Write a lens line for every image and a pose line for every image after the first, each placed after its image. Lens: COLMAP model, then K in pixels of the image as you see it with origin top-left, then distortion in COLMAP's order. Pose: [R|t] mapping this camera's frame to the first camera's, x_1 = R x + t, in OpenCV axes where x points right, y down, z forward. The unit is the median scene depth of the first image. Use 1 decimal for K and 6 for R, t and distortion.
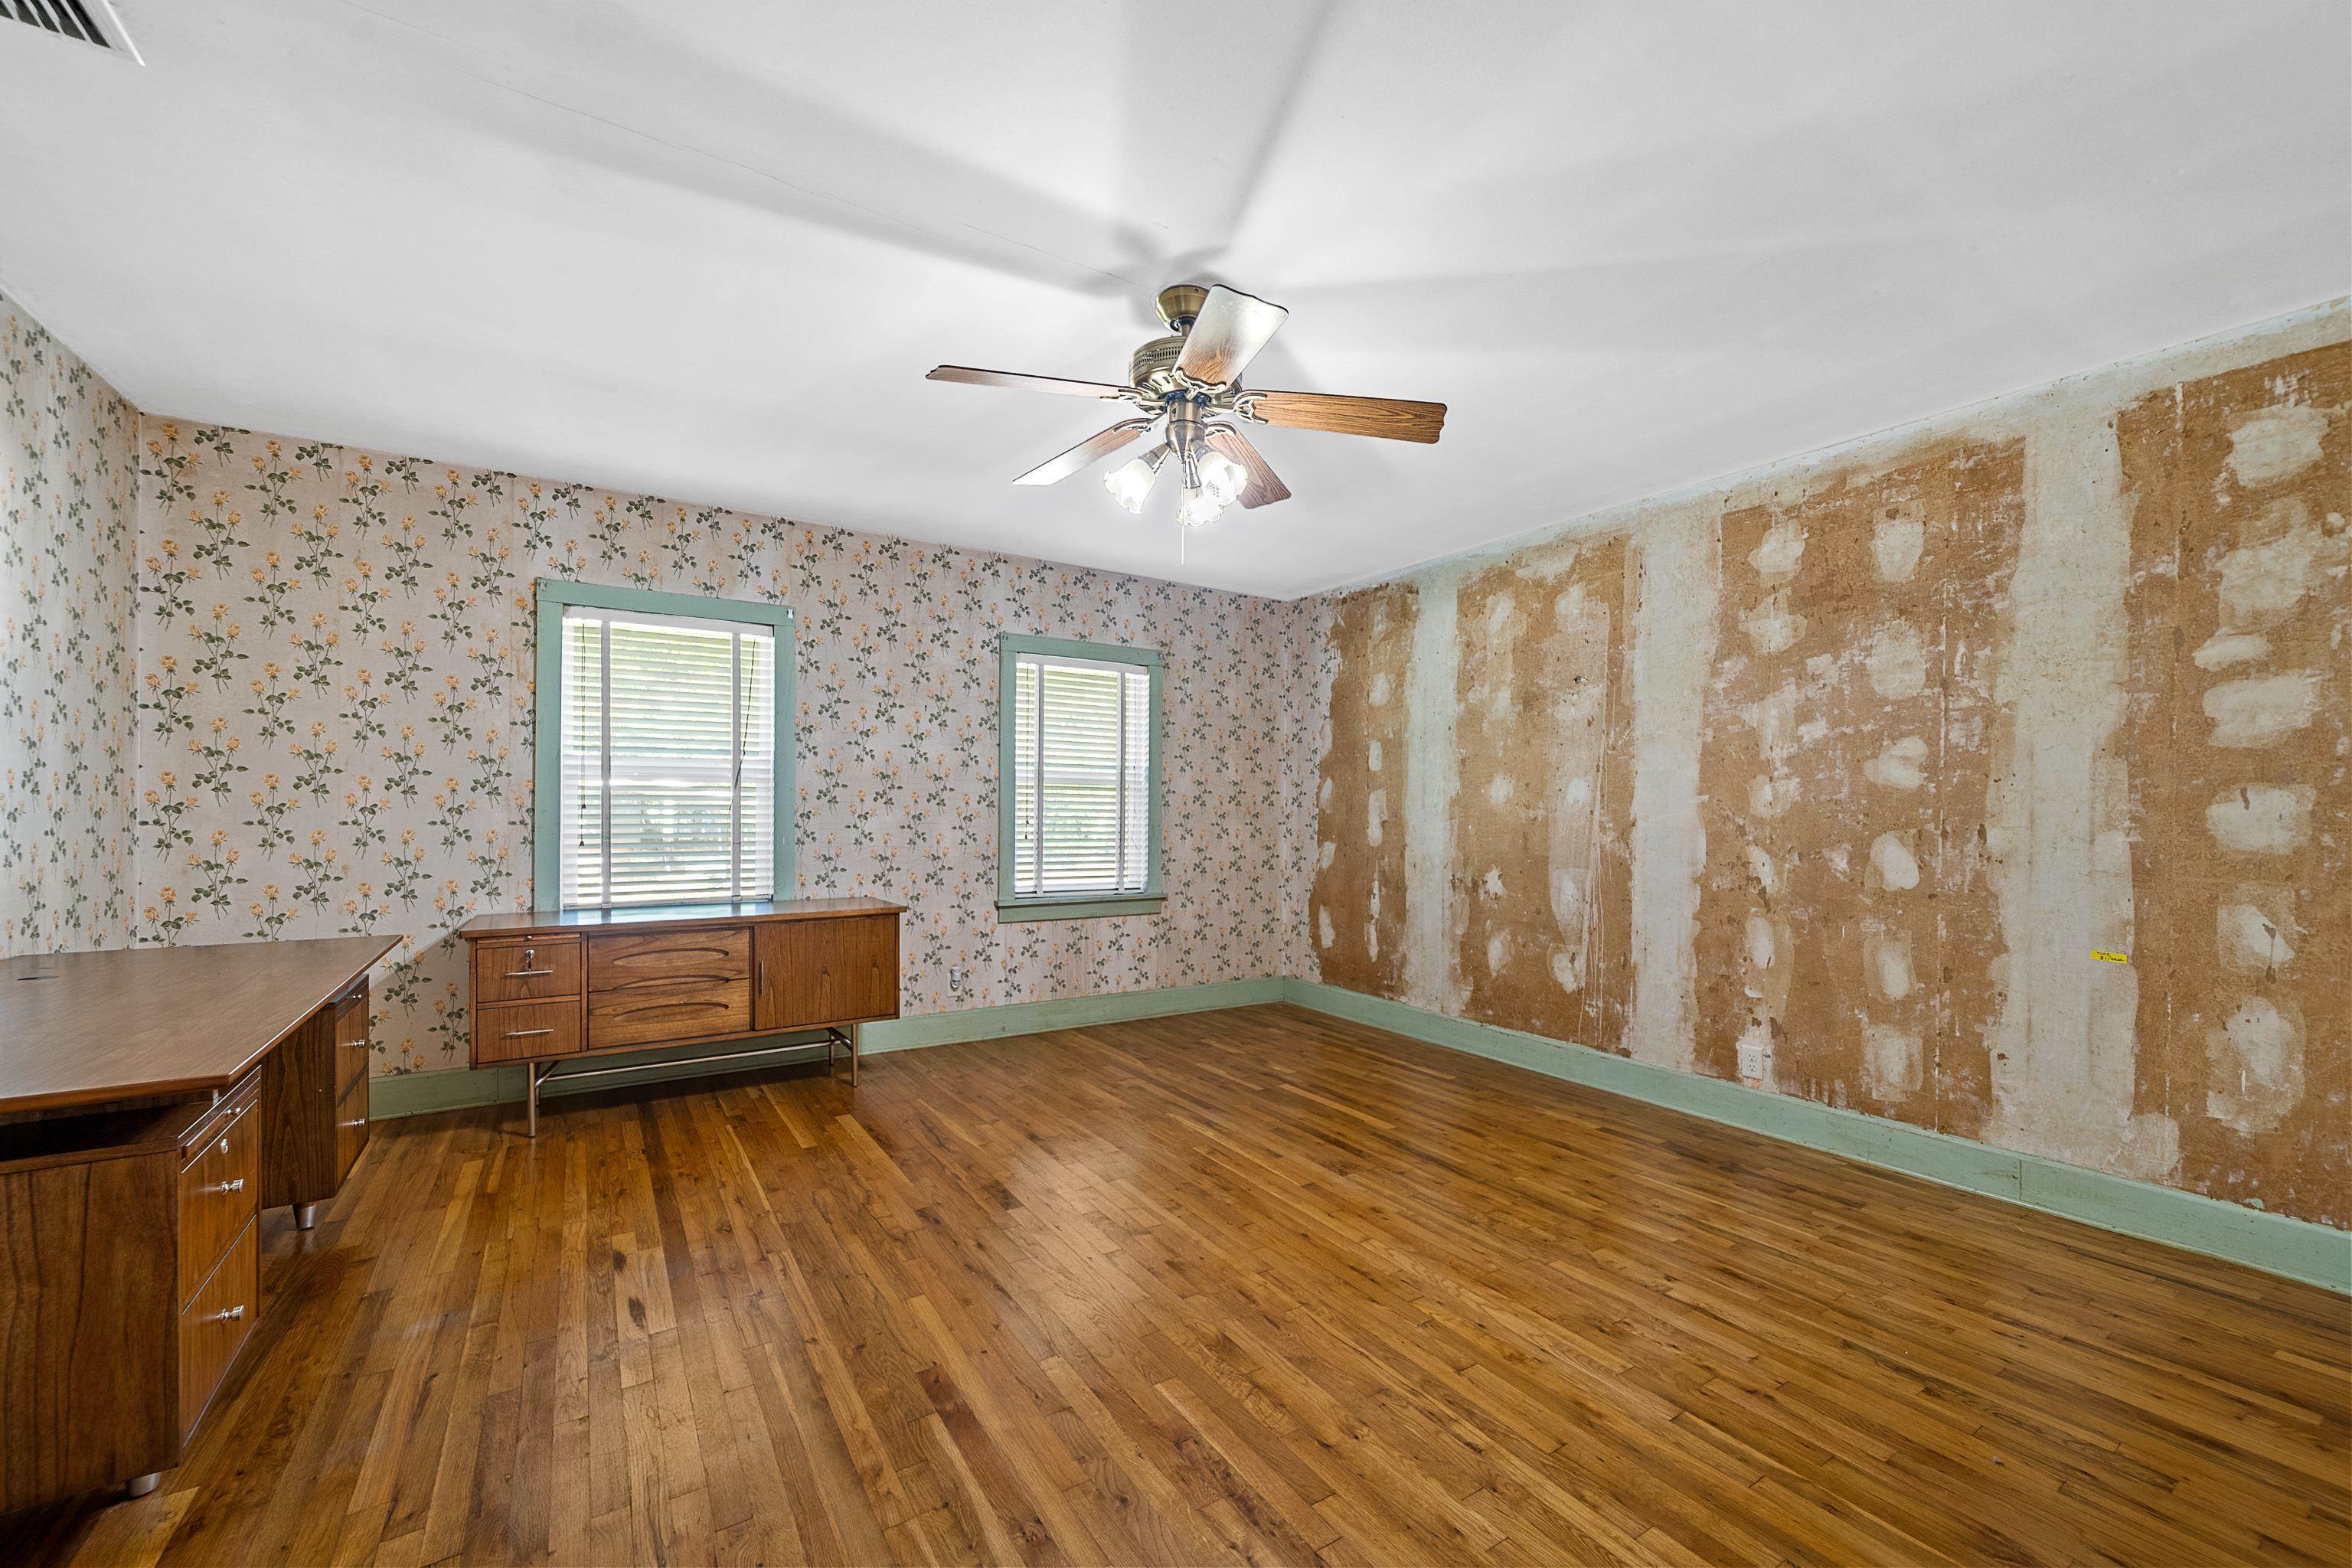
lens RADIAL K [[922.9, 0, 1167.3], [0, 922.9, 813.6], [0, 0, 1]] dist [-0.001092, -0.000193]
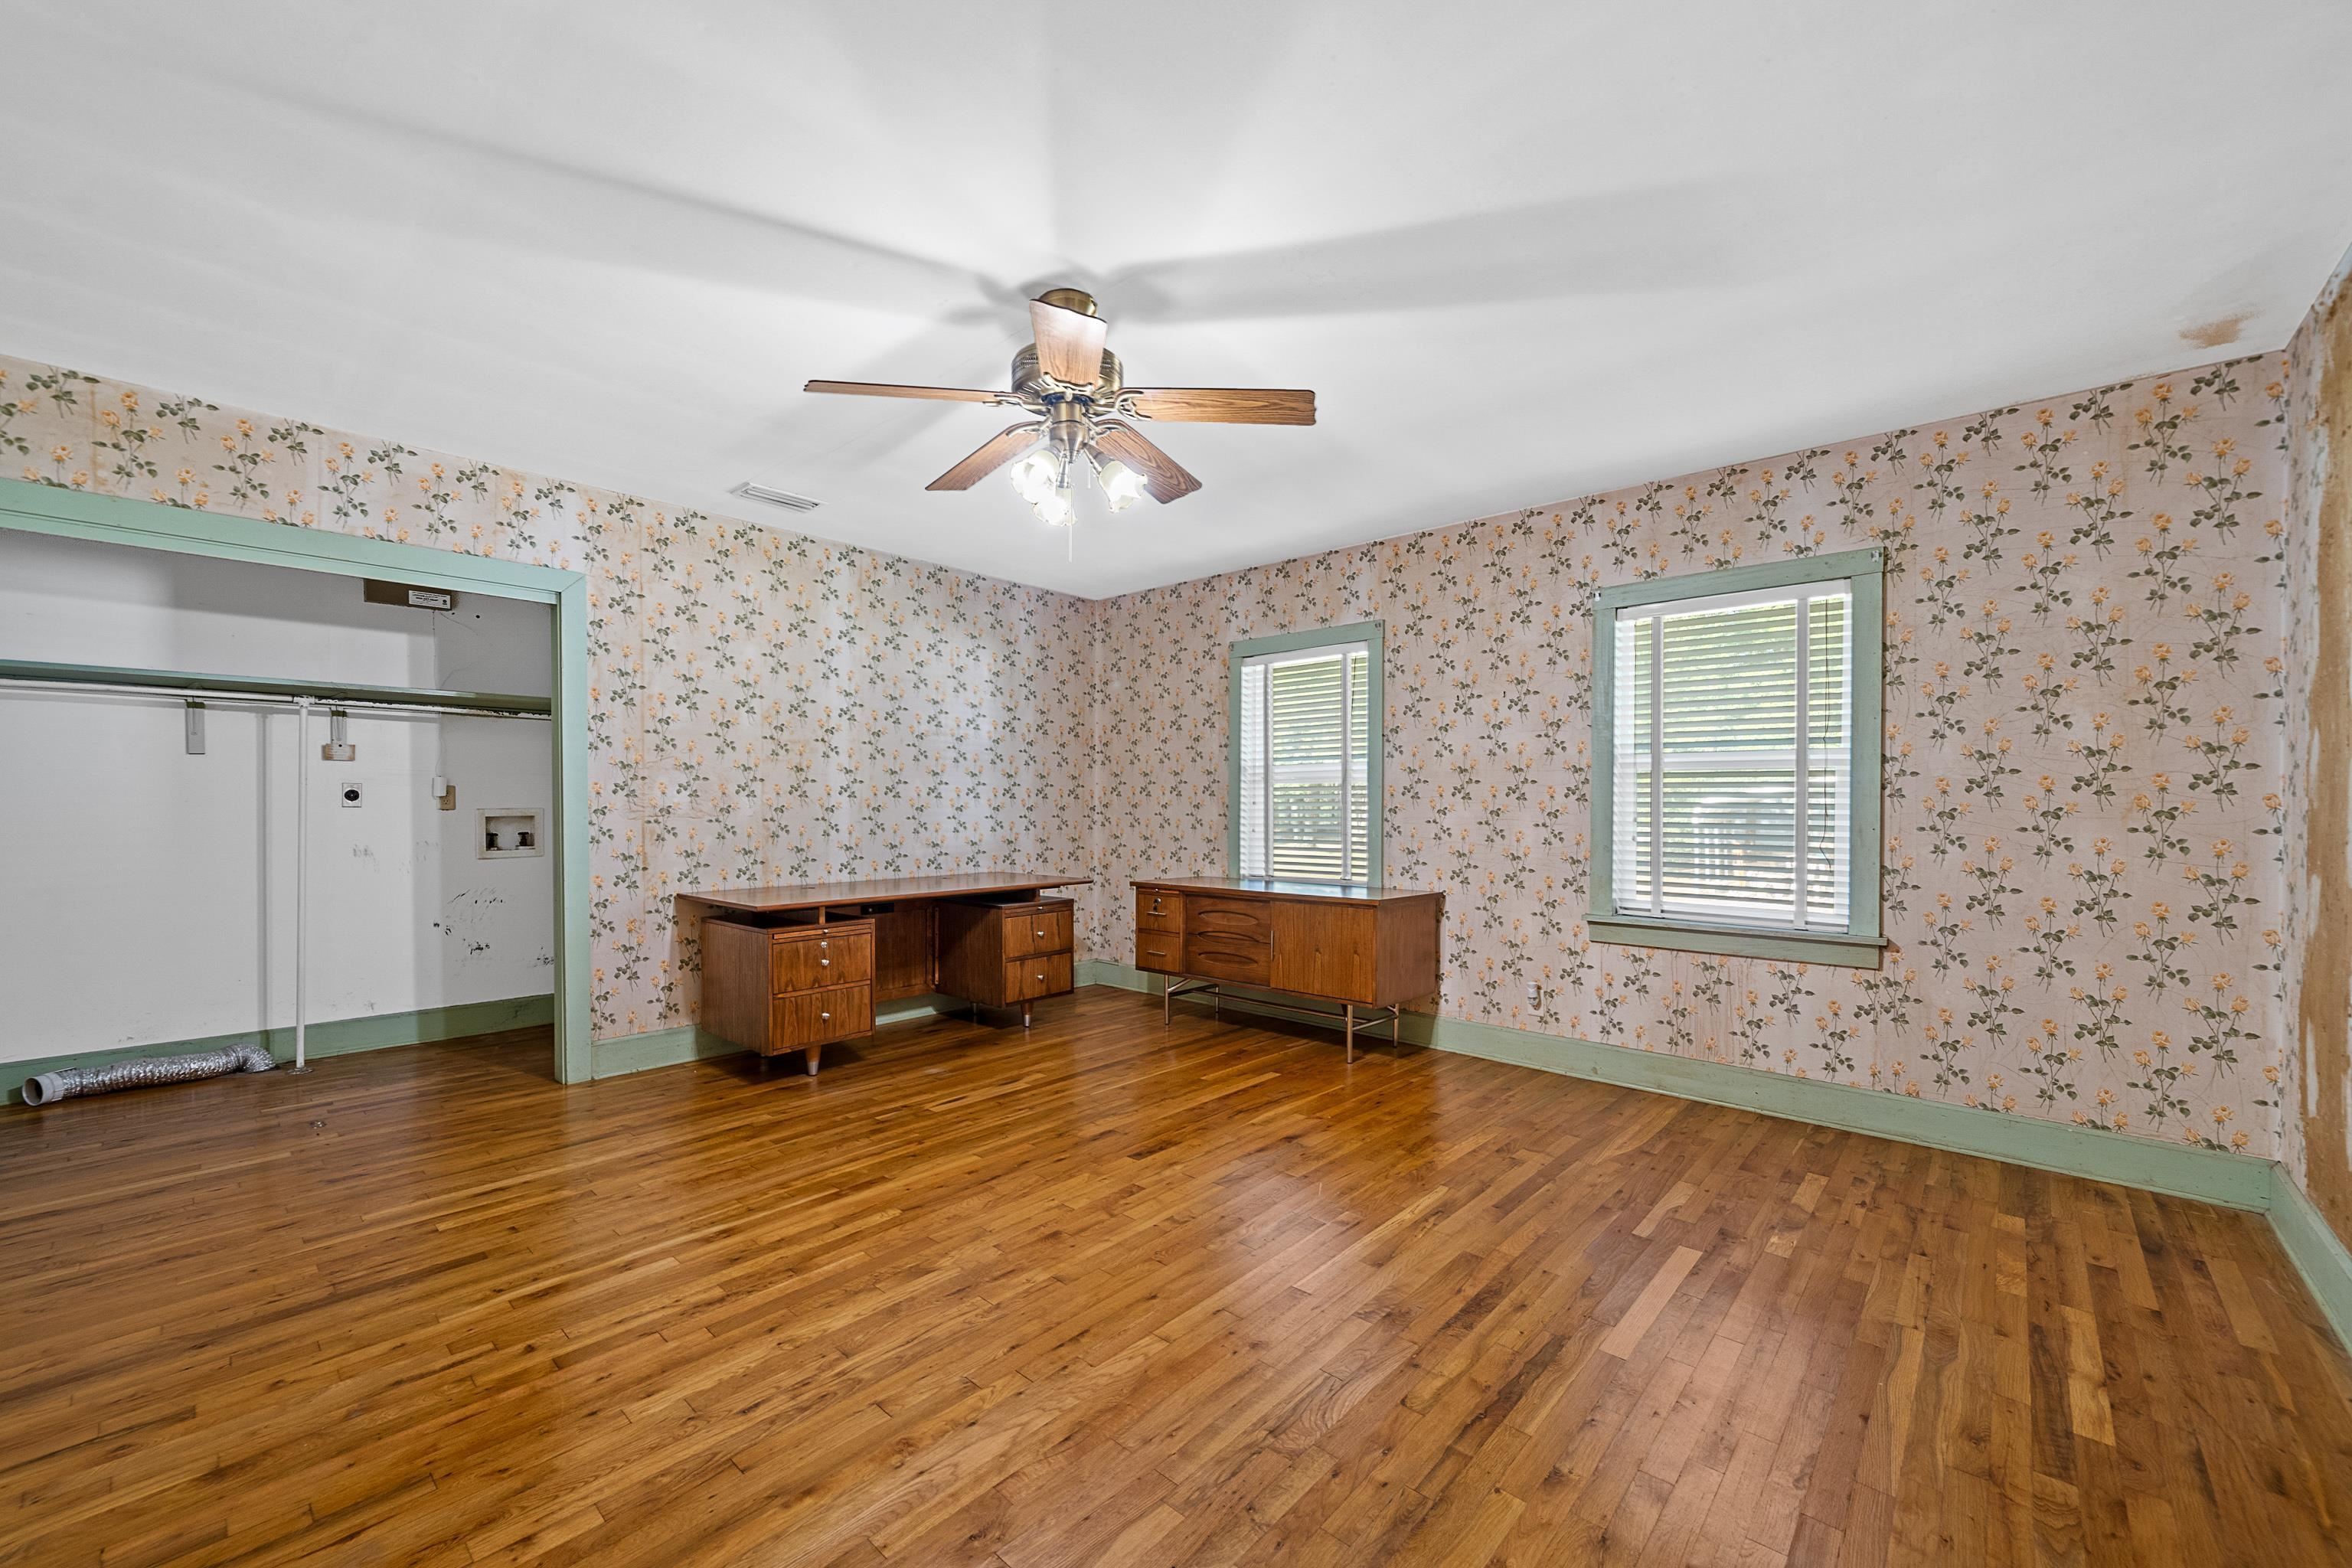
lens RADIAL K [[922.9, 0, 1167.3], [0, 922.9, 813.6], [0, 0, 1]] dist [-0.001092, -0.000193]
pose [[0.262871, 0.004241, -0.964822, 0.573649], [-0.003776, 0.999987, 0.003367, 0.002995], [0.964824, 0.002758, 0.262884, 0.462010]]
